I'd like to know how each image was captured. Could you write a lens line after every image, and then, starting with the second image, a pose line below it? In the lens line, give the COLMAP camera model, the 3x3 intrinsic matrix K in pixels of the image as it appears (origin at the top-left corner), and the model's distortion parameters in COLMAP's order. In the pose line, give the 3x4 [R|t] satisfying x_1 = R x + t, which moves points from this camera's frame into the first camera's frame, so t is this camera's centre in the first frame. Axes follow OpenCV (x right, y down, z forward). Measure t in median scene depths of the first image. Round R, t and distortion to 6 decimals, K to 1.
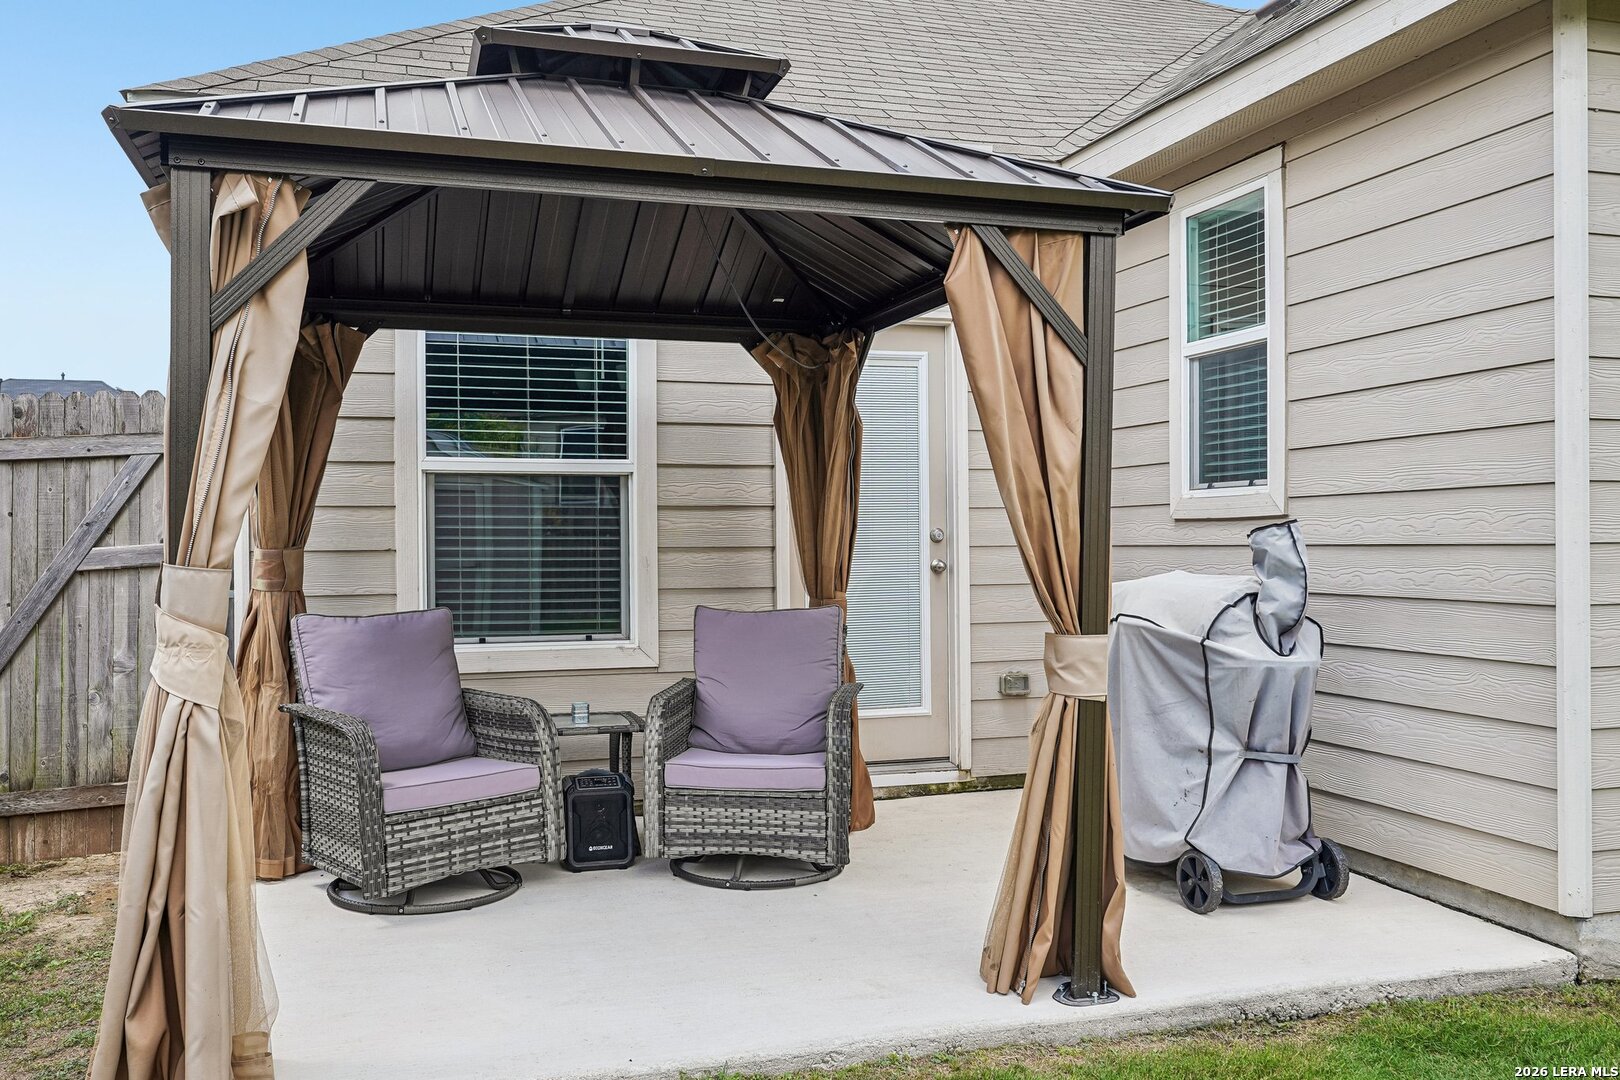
lens RADIAL K [[1365.8, 0, 800.3], [0, 1365.8, 537.9], [0, 0, 1]] dist [0.005044, 0.001806]
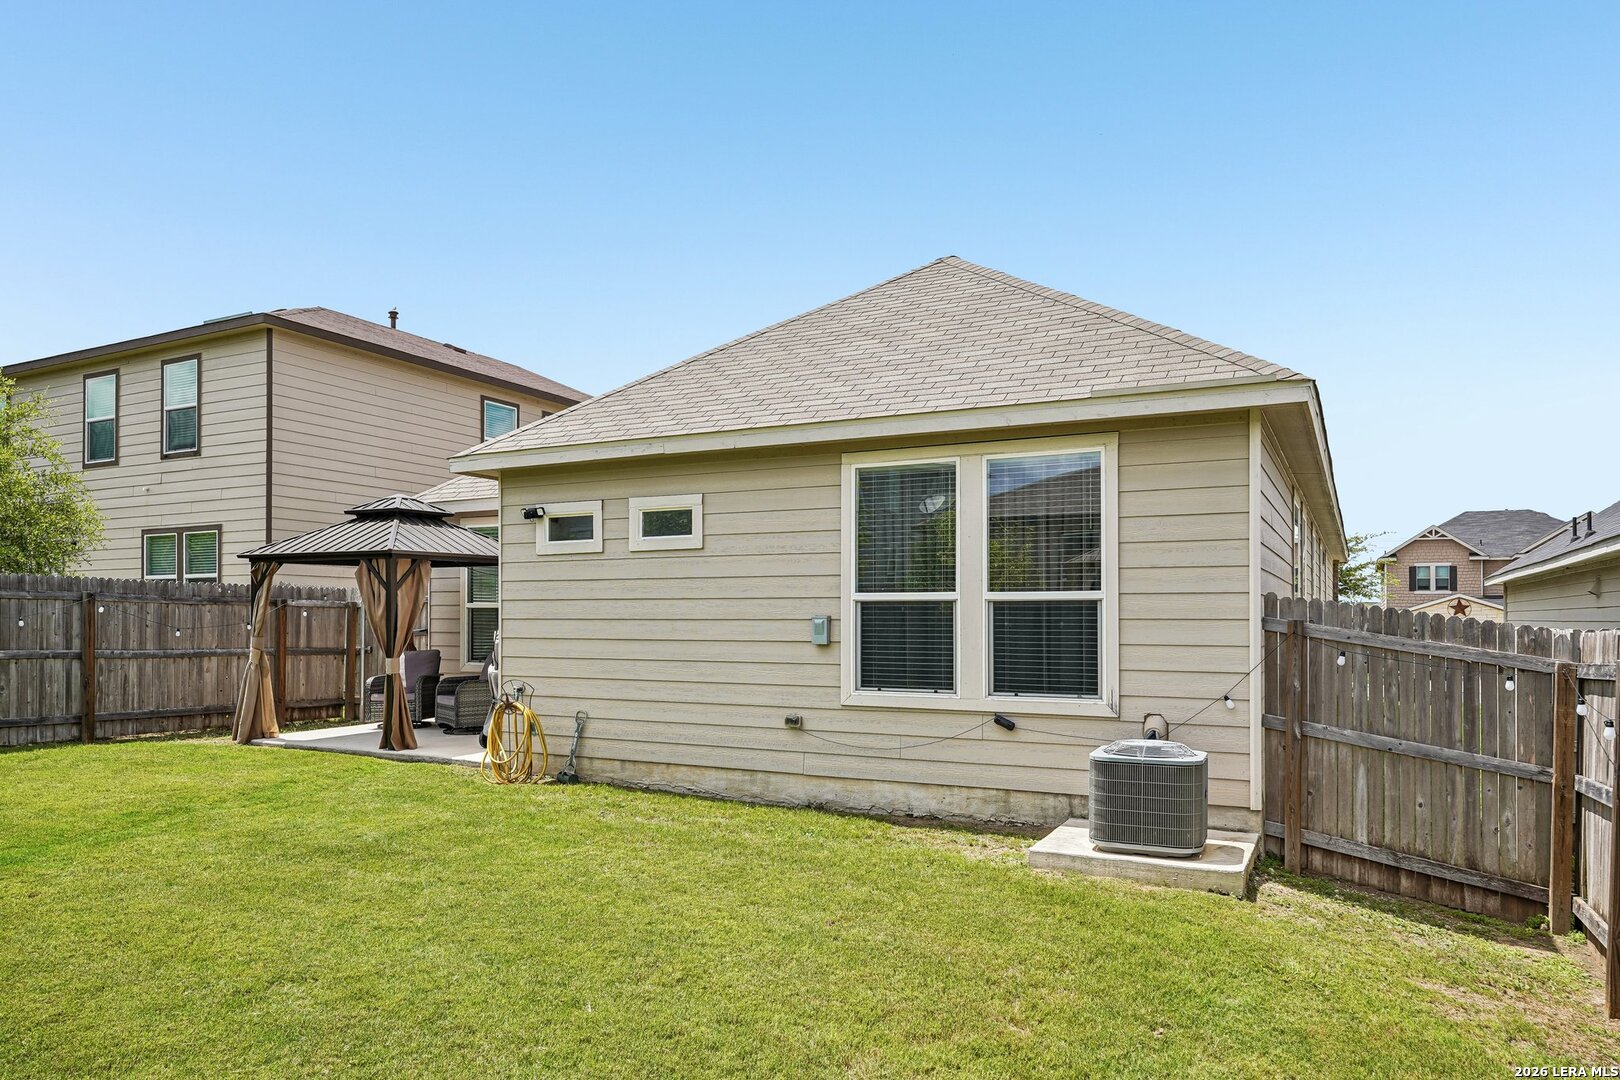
lens RADIAL K [[1070.2, 0, 813.6], [0, 1070.2, 600.9], [0, 0, 1]] dist [0.001539, -0.000170]
pose [[0.707453, -0.003869, -0.706750, 2.440416], [-0.003973, 0.999947, -0.009451, -0.052410], [0.706749, 0.009494, 0.707400, -0.245500]]
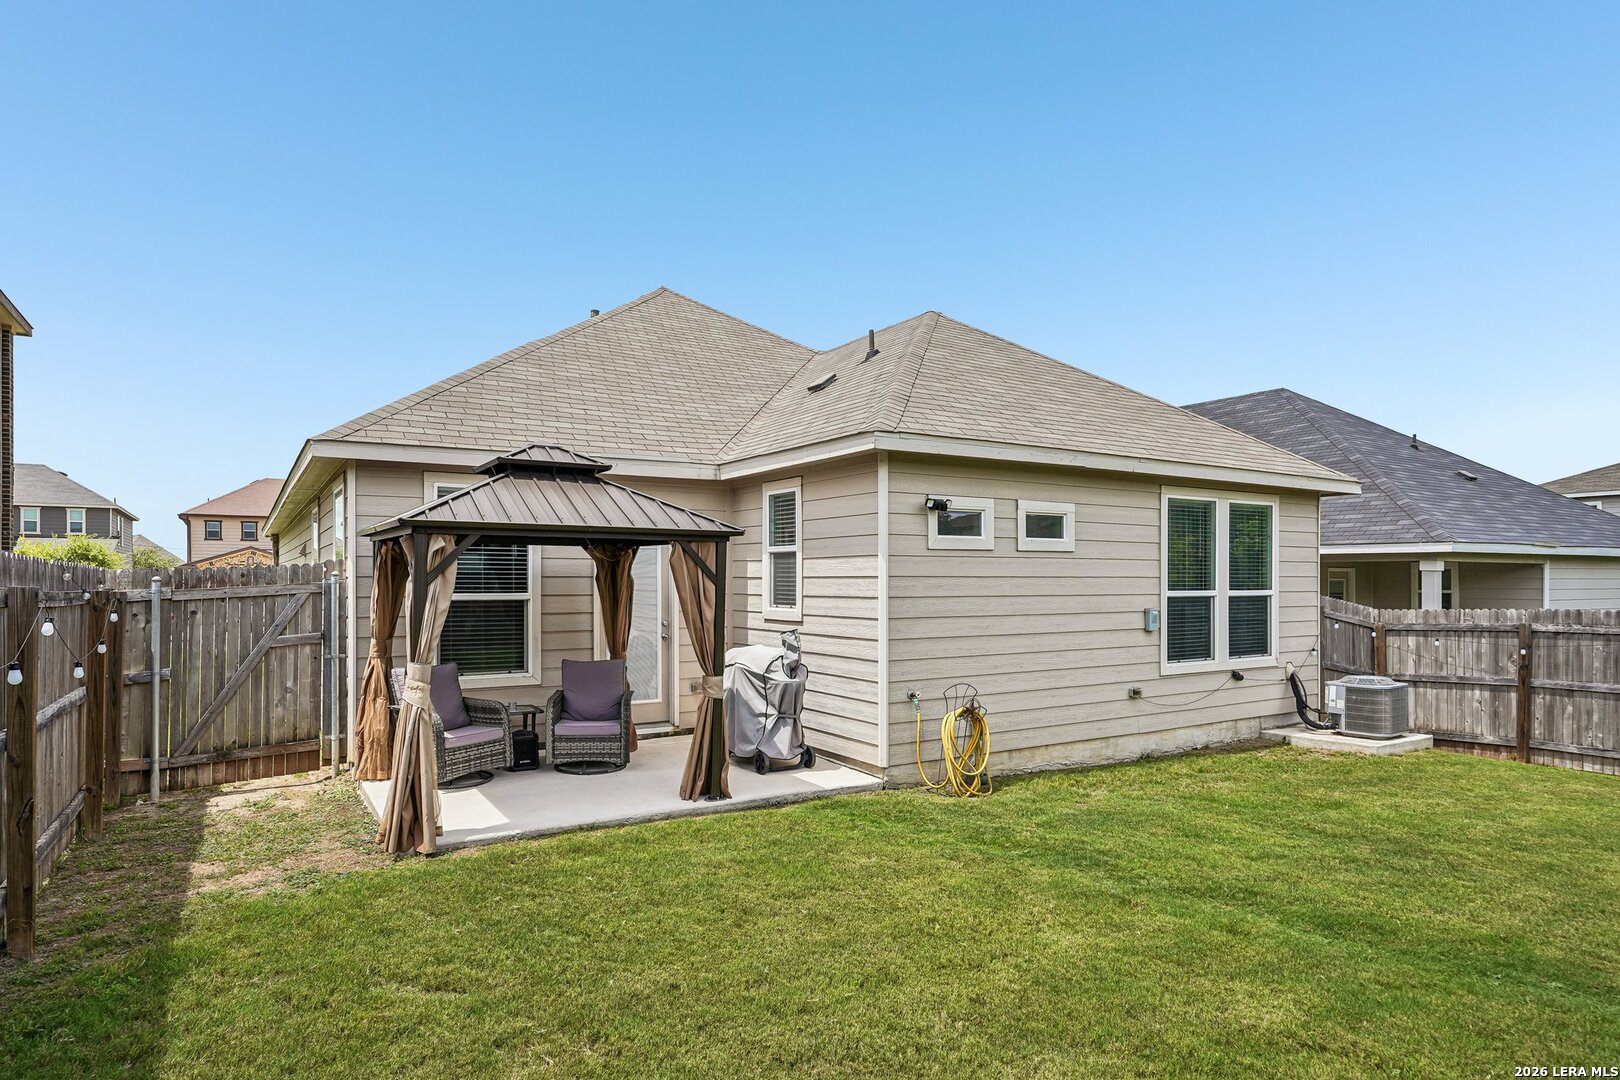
lens RADIAL K [[909.3, 0, 791.0], [0, 909.3, 573.4], [0, 0, 1]] dist [-0.001775, -0.001469]
pose [[0.971155, 0.008174, 0.238308, -0.076651], [-0.007190, 0.999962, -0.004998, -0.105863], [-0.238339, 0.003141, 0.971177, -0.701842]]
